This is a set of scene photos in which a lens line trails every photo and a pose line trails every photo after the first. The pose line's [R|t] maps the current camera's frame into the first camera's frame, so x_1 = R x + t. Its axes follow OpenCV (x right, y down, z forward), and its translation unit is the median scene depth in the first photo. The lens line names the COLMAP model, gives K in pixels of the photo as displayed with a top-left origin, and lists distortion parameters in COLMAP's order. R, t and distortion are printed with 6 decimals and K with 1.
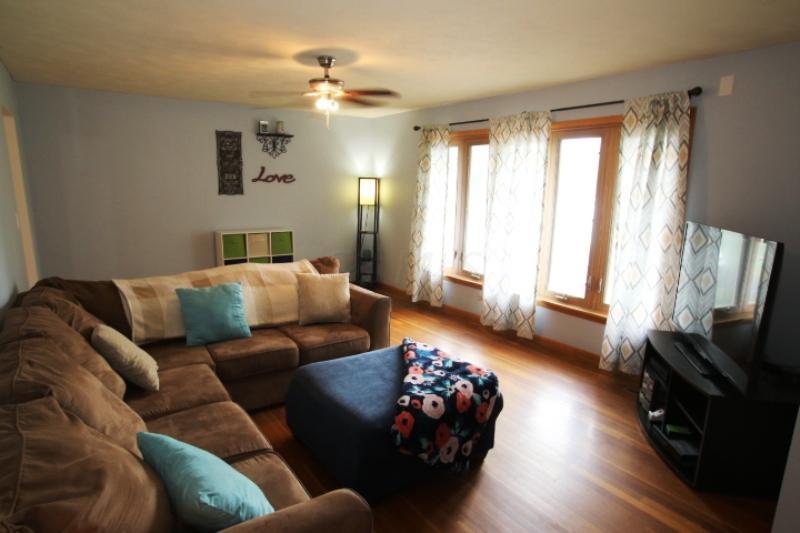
lens RADIAL K [[474.2, 0, 400.6], [0, 474.2, 282.4], [0, 0, 1]] dist [-0.080326, 0.062173]
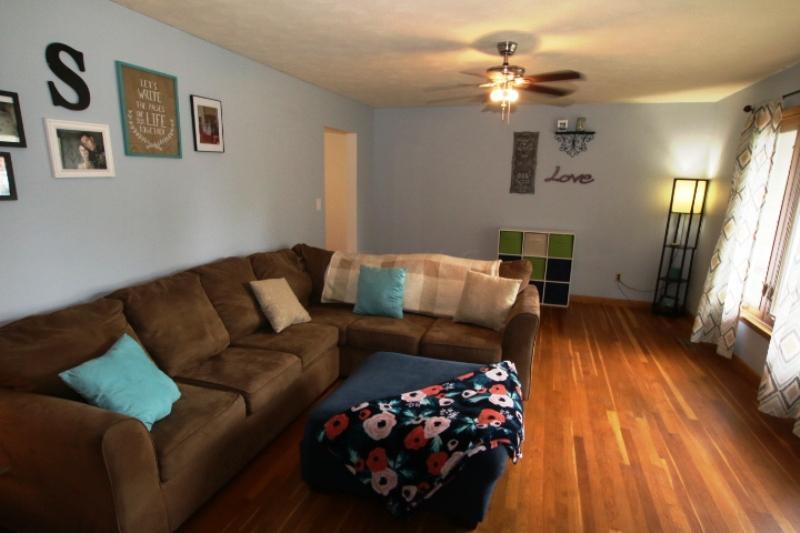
lens RADIAL K [[453.3, 0, 399.1], [0, 453.3, 284.9], [0, 0, 1]] dist [-0.078555, 0.050037]
pose [[0.612899, 0.175499, -0.770425, 0.410140], [-0.170427, 0.981434, 0.087985, -0.046308], [0.771563, 0.077375, 0.631430, 0.275254]]
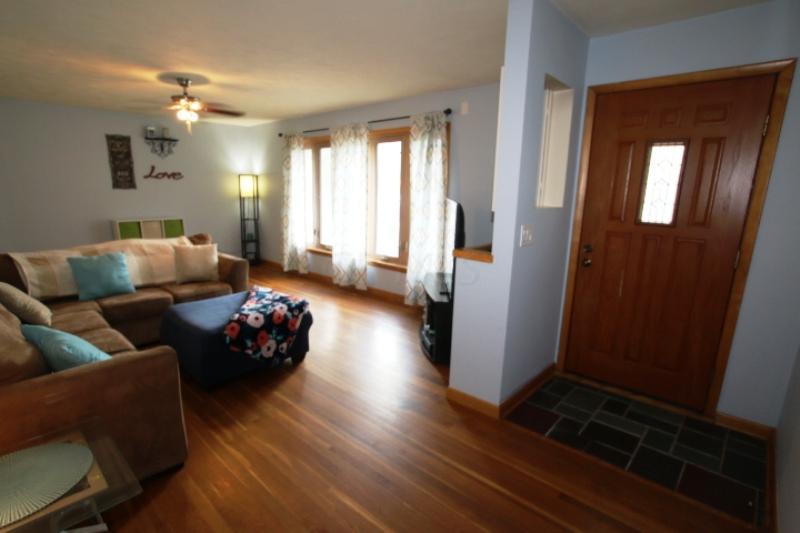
lens RADIAL K [[403.2, 0, 397.5], [0, 403.2, 282.9], [0, 0, 1]] dist [-0.072925, 0.038243]
pose [[0.976731, -0.053923, 0.207579, 0.148163], [0.046633, 0.998117, 0.039857, 0.067367], [-0.209337, -0.029249, 0.977406, -0.197748]]
